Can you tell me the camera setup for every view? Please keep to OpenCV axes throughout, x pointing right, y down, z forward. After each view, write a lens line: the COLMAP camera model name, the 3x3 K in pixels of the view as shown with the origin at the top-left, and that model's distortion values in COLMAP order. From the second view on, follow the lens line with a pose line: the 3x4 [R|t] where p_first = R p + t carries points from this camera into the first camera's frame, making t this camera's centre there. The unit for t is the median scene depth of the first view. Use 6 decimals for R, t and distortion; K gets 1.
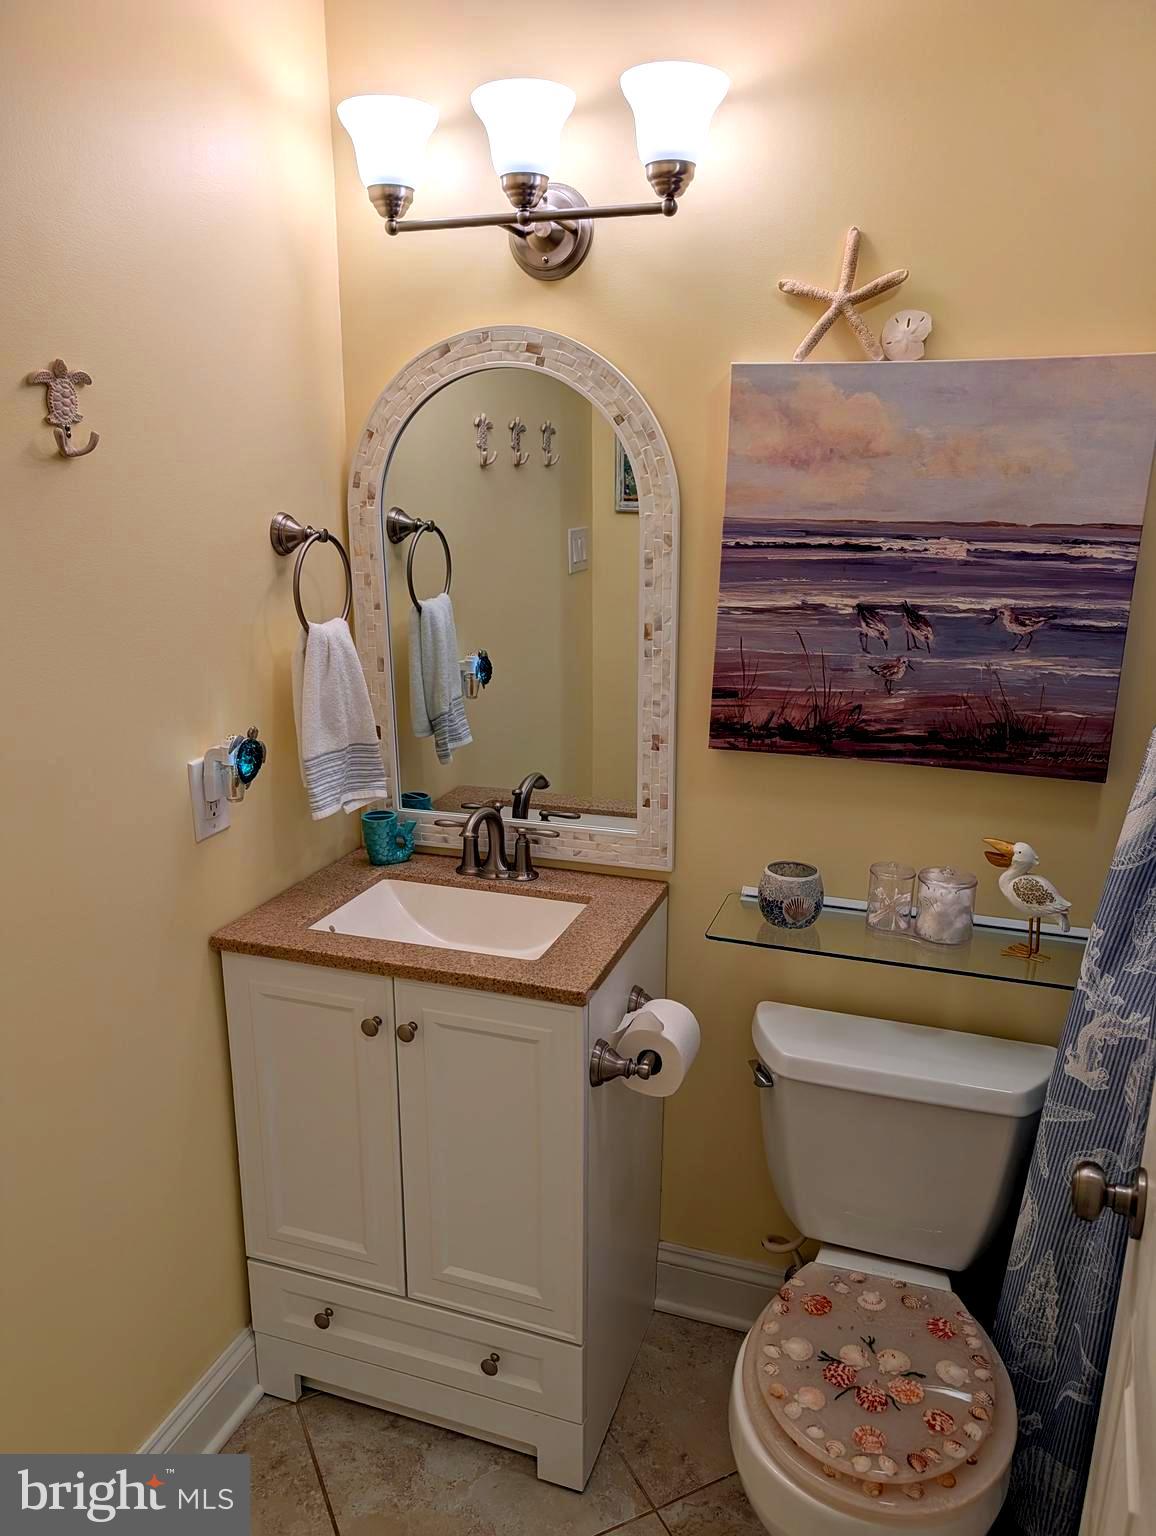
lens RADIAL K [[1106.6, 0, 577.8], [0, 1106.6, 777.5], [0, 0, 1]] dist [0.021443, -0.021186]
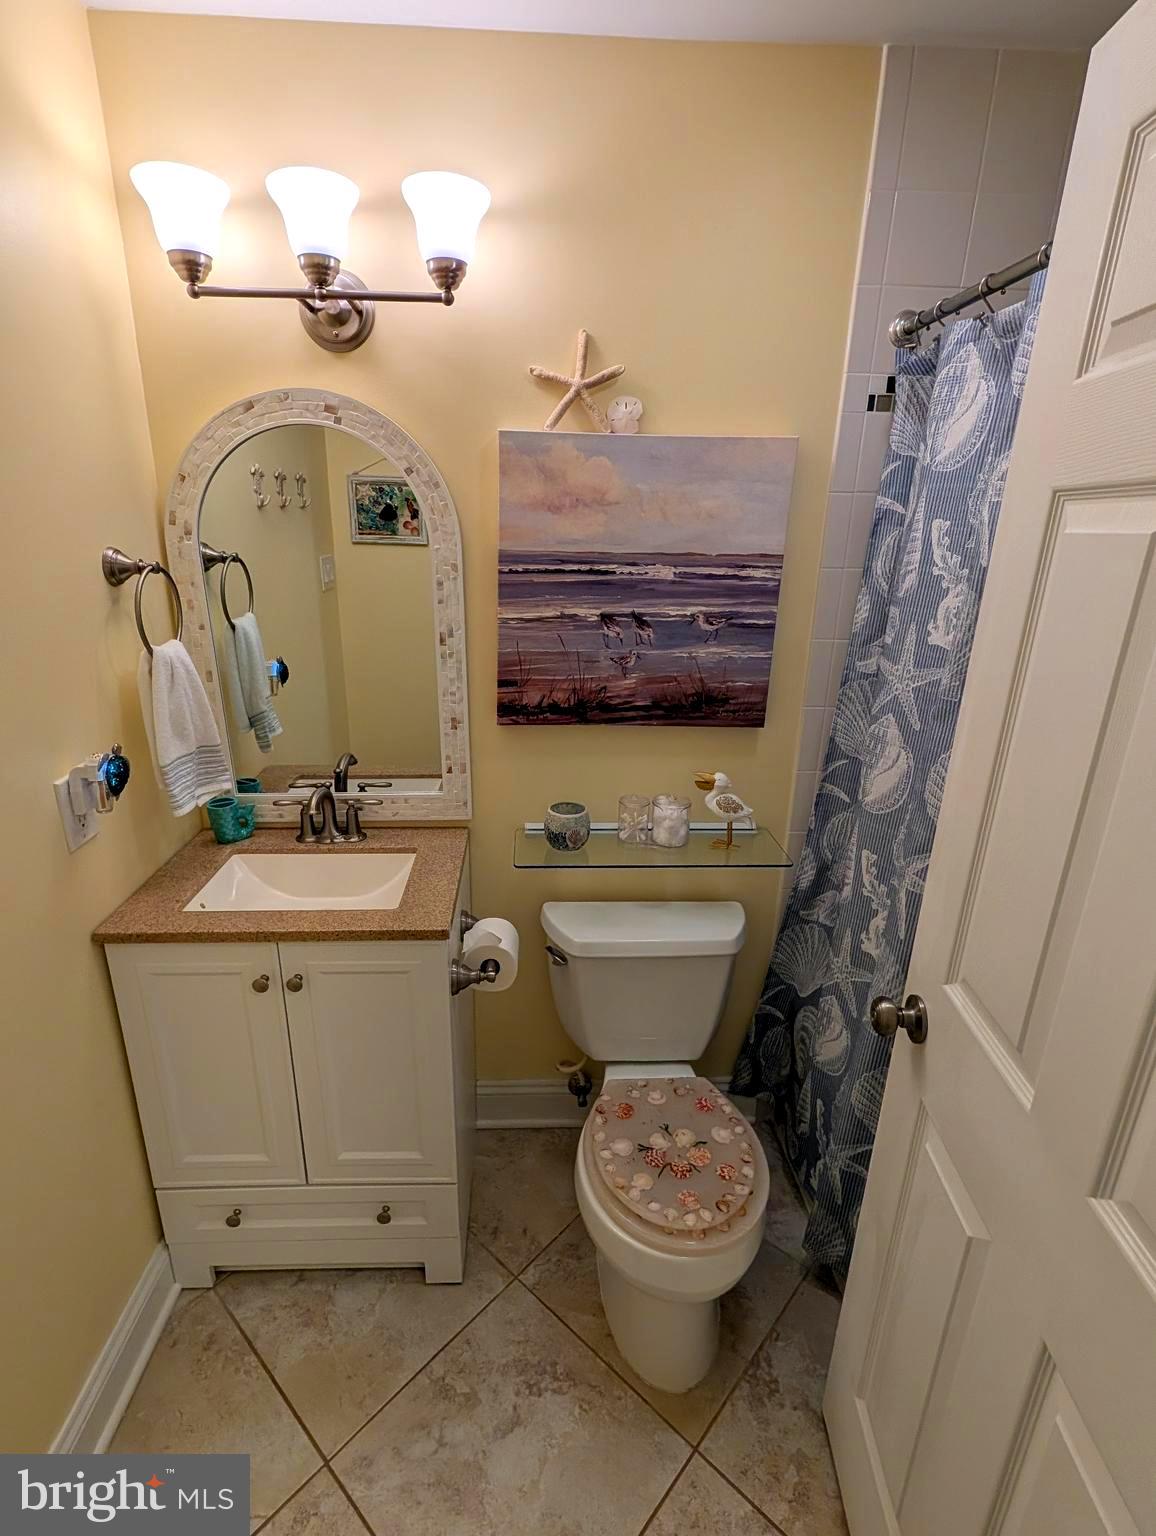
lens RADIAL K [[740.4, 0, 559.9], [0, 740.4, 768.2], [0, 0, 1]] dist [-0.000411, 0.000392]
pose [[0.932687, -0.106540, 0.344593, -0.133839], [0.085147, 0.993413, 0.076679, -0.039942], [-0.350493, -0.042177, 0.935615, 0.147749]]
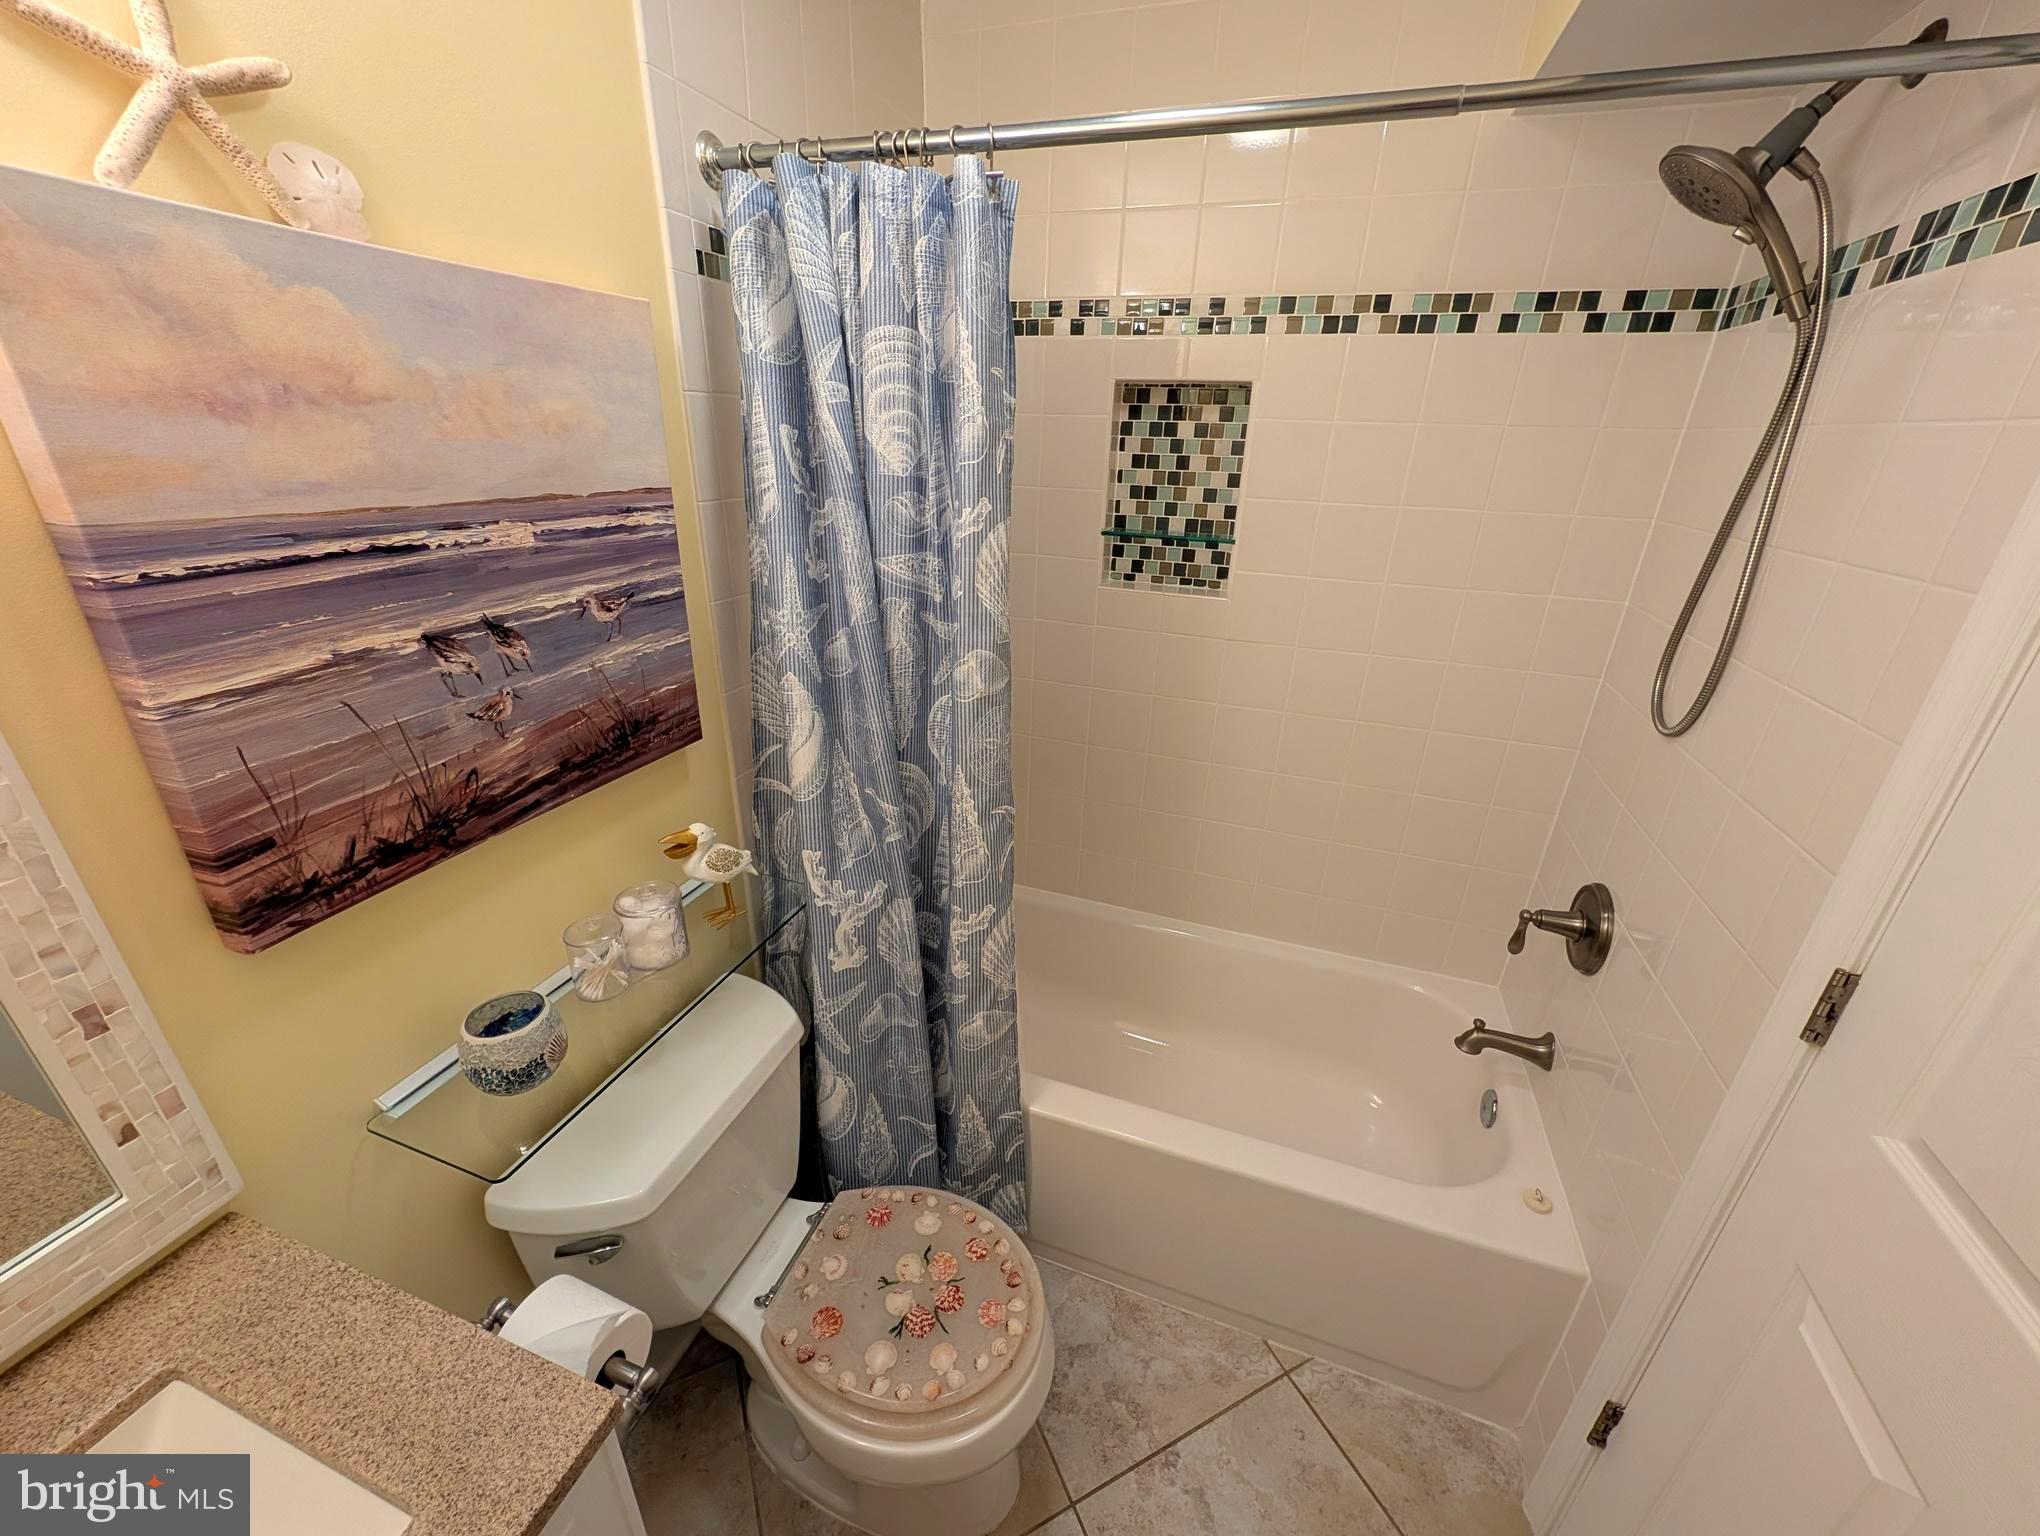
lens RADIAL K [[782.2, 0, 1024.8], [0, 782.2, 764.0], [0, 0, 1]] dist [0.000443, -0.000323]
pose [[0.001938, -0.397210, 0.917726, -0.212645], [0.228425, 0.893640, 0.386303, -0.186412], [-0.973560, 0.208883, 0.092465, 0.620655]]
